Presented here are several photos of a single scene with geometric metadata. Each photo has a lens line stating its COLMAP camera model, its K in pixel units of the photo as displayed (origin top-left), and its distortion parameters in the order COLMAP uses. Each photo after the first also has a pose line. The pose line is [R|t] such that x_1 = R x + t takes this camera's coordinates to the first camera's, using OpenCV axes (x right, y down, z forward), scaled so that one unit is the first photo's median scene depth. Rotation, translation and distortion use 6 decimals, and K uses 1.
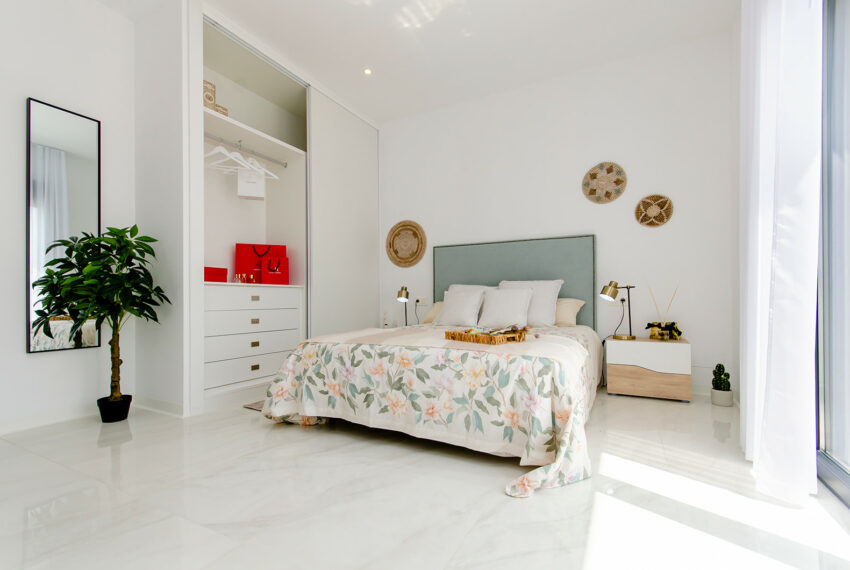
lens RADIAL K [[385.6, 0, 423.7], [0, 385.6, 309.6], [0, 0, 1]] dist [0.012284, 0.000248]
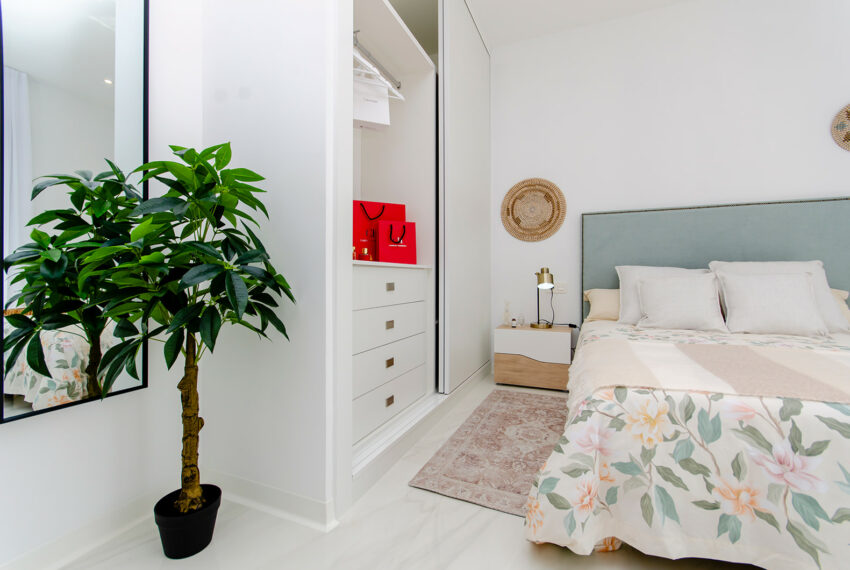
lens RADIAL K [[376.3, 0, 421.0], [0, 376.3, 286.3], [0, 0, 1]] dist [0.009415, -0.000409]
pose [[0.995966, 0.003119, 0.089676, -0.520746], [-0.002931, 0.999993, -0.002227, -0.034026], [-0.089682, 0.001955, 0.995969, 0.479381]]
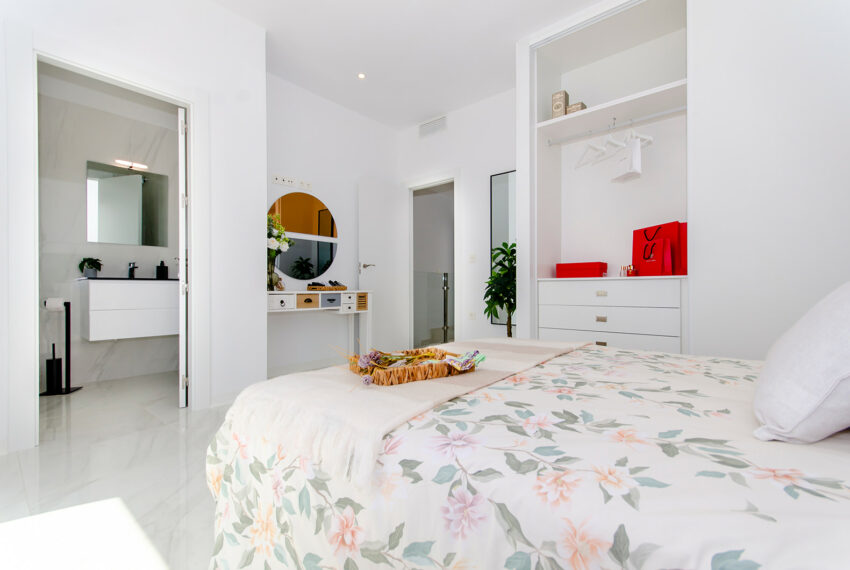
lens RADIAL K [[376.3, 0, 421.0], [0, 376.3, 286.3], [0, 0, 1]] dist [0.009415, -0.000409]
pose [[-0.200369, 0.000564, -0.979720, 0.665698], [-0.010241, 0.999944, 0.002670, -0.058898], [0.979667, 0.010568, -0.200352, 1.027137]]
